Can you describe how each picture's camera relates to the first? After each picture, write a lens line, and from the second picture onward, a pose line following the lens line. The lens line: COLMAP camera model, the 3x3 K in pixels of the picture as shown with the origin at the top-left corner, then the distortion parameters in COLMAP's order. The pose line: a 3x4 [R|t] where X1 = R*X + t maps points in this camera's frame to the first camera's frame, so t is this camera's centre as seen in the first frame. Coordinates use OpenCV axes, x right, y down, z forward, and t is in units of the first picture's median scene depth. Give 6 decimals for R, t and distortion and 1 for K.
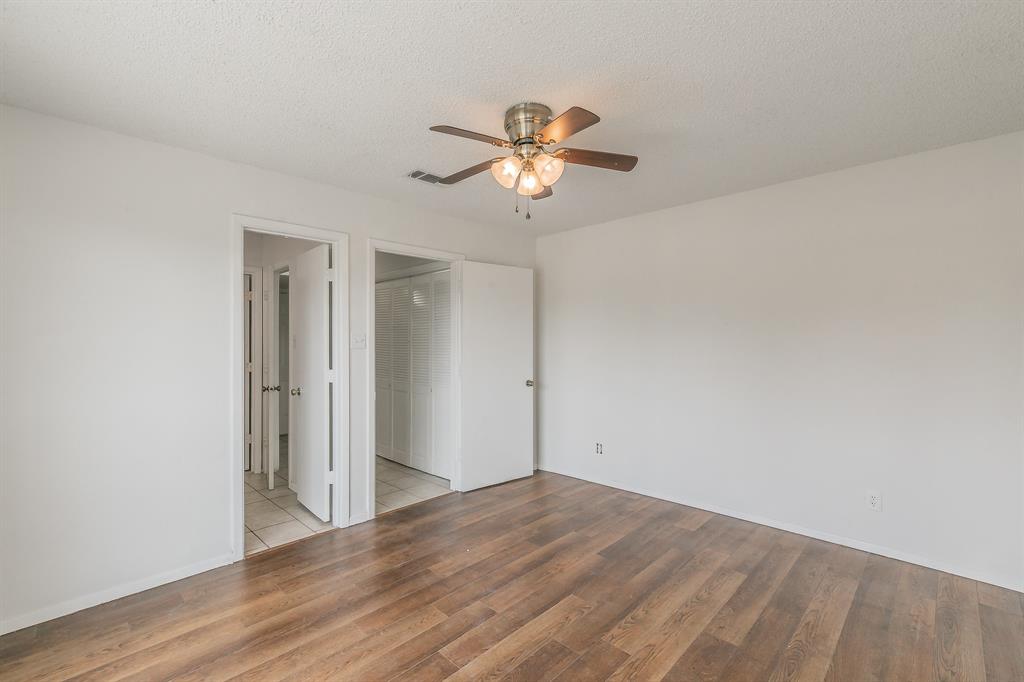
lens RADIAL K [[452.7, 0, 506.4], [0, 452.7, 340.7], [0, 0, 1]] dist [0.002258, -0.000087]
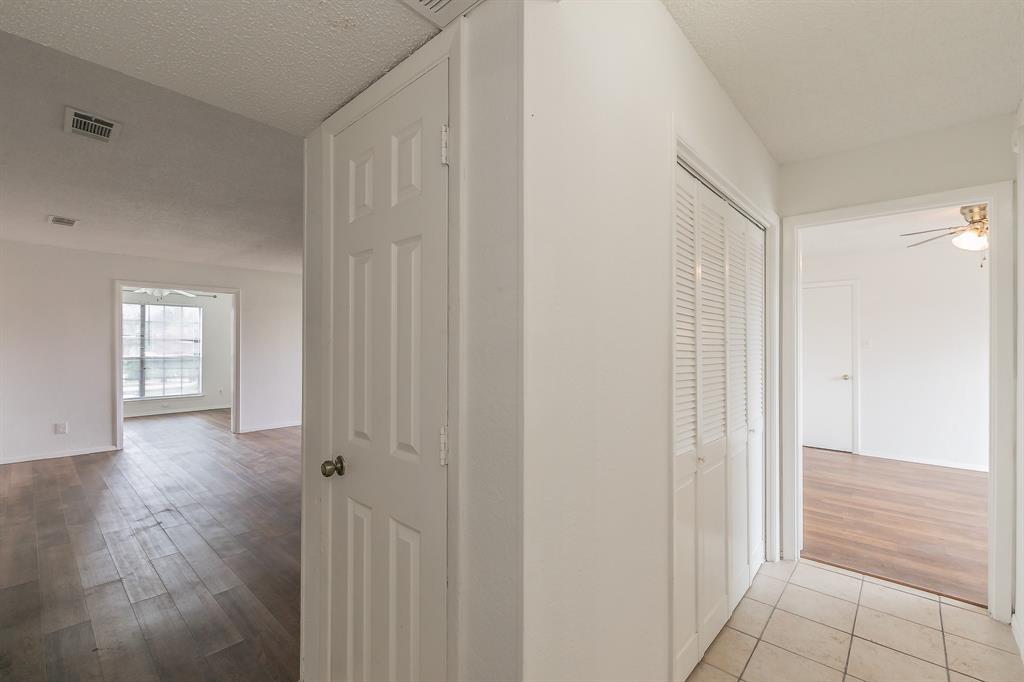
lens RADIAL K [[437.0, 0, 512.0], [0, 437.0, 341.0], [0, 0, 1]] dist [0.000810, 0.000013]
pose [[-0.038540, 0.005110, 0.999244, -1.211117], [-0.001024, 0.999986, -0.005153, -0.002214], [-0.999257, -0.001222, -0.038534, 2.288985]]
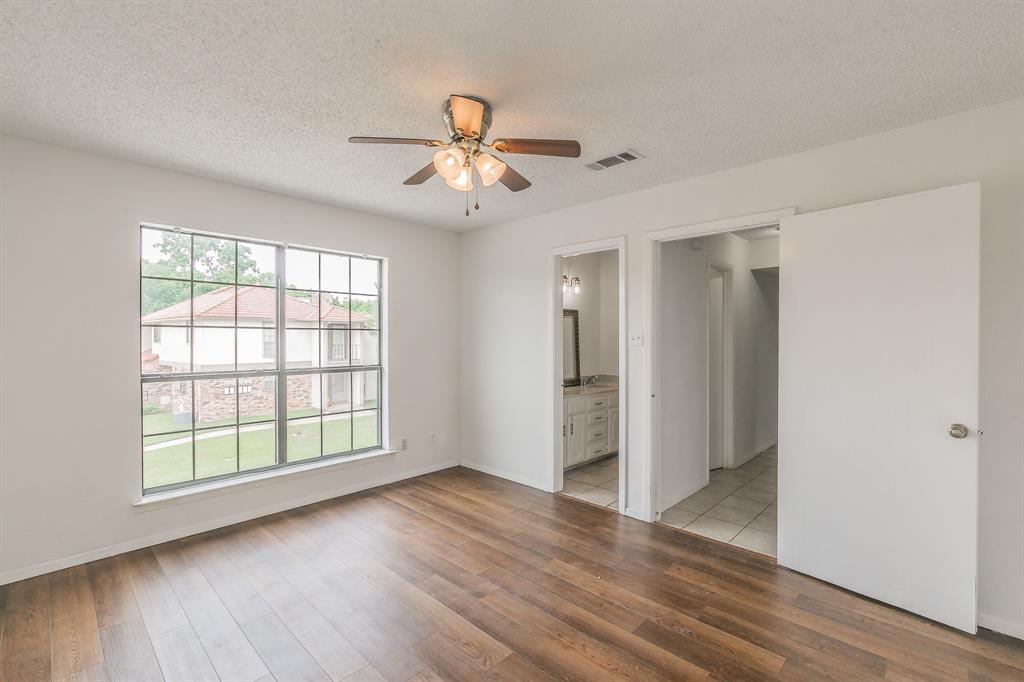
lens RADIAL K [[452.7, 0, 506.4], [0, 452.7, 340.7], [0, 0, 1]] dist [0.002258, -0.000087]
pose [[0.000175, 0.008263, -0.999966, 0.874357], [-0.000889, 0.999965, 0.008263, -0.003303], [1.000000, 0.000887, 0.000182, 0.908909]]
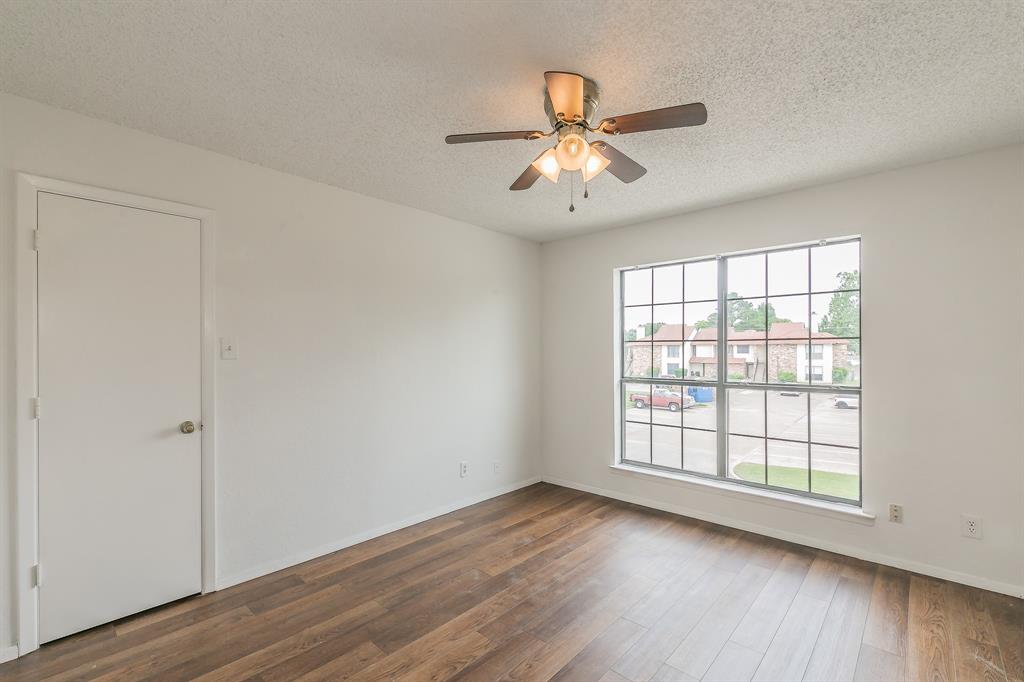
lens RADIAL K [[444.8, 0, 507.7], [0, 444.8, 351.0], [0, 0, 1]] dist [-0.000064, -0.000287]
pose [[-0.999682, 0.004197, -0.024880, 0.165207], [0.004291, 0.999984, -0.003690, 0.005703], [0.024864, -0.003796, -0.999684, 1.564531]]
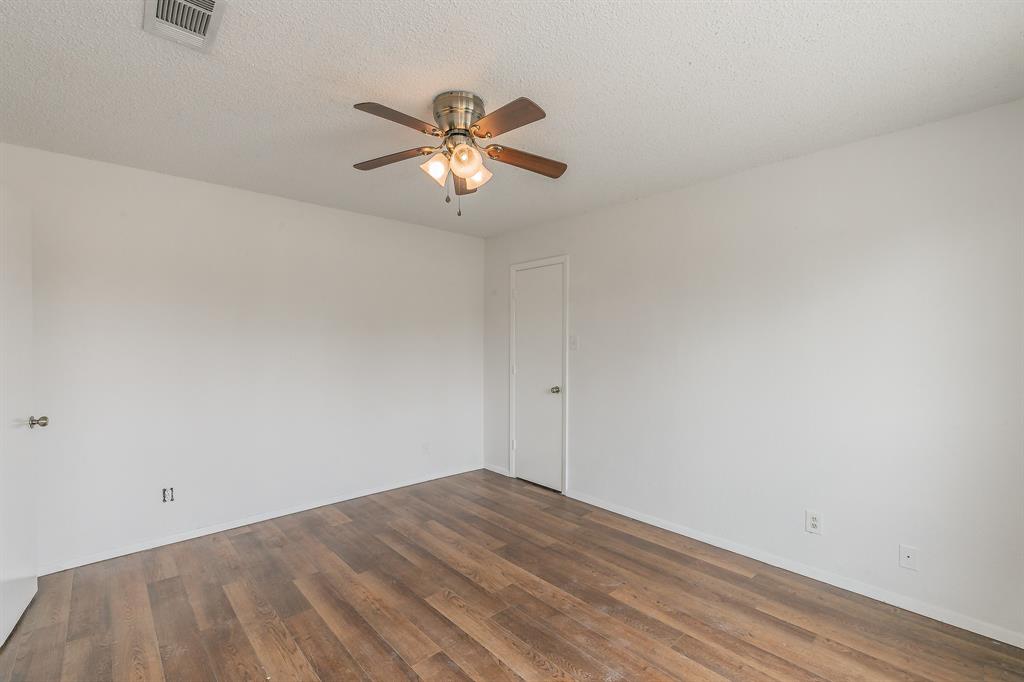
lens RADIAL K [[444.8, 0, 507.7], [0, 444.8, 351.0], [0, 0, 1]] dist [-0.000064, -0.000287]
pose [[0.051277, -0.016861, 0.998542, -0.747413], [-0.004818, 0.999842, 0.017130, -0.002036], [-0.998673, -0.005689, 0.051187, 0.709455]]
